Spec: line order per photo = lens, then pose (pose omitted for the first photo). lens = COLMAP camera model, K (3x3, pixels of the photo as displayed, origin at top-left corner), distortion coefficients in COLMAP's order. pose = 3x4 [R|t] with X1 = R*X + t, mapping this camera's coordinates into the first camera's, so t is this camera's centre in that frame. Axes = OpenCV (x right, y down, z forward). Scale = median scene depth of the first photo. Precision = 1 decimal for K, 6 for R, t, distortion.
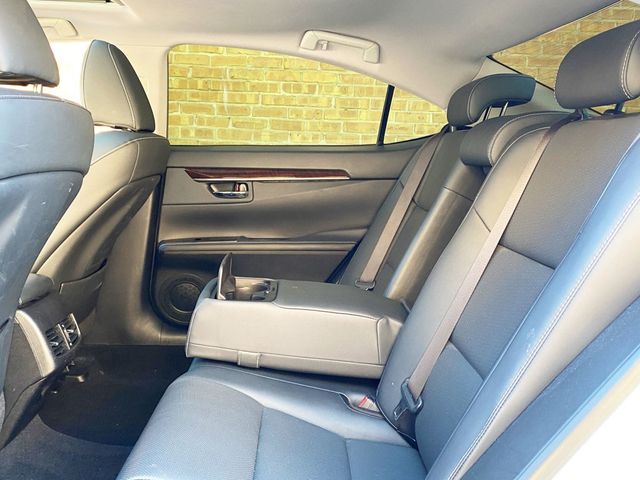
lens RADIAL K [[595.3, 0, 320.0], [0, 595.3, 240.0], [0, 0, 1]] dist [0.073991, -0.106006]
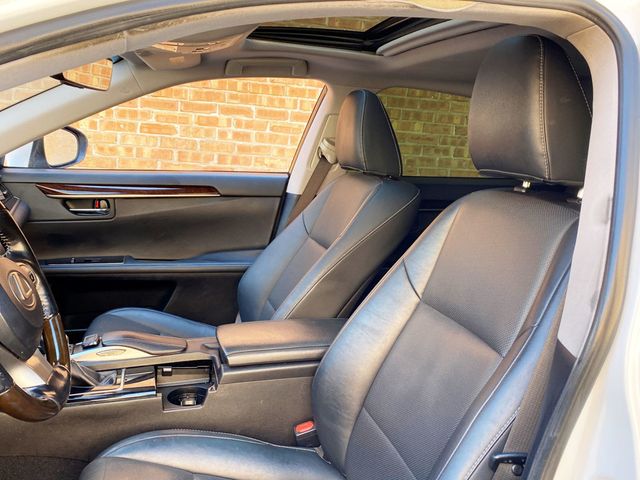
lens RADIAL K [[595.3, 0, 320.0], [0, 595.3, 240.0], [0, 0, 1]] dist [0.073991, -0.106006]
pose [[0.971386, -0.002219, 0.237497, -0.537559], [0.010037, 0.999447, -0.031714, 0.041517], [-0.237295, 0.033190, 0.970870, 0.050738]]
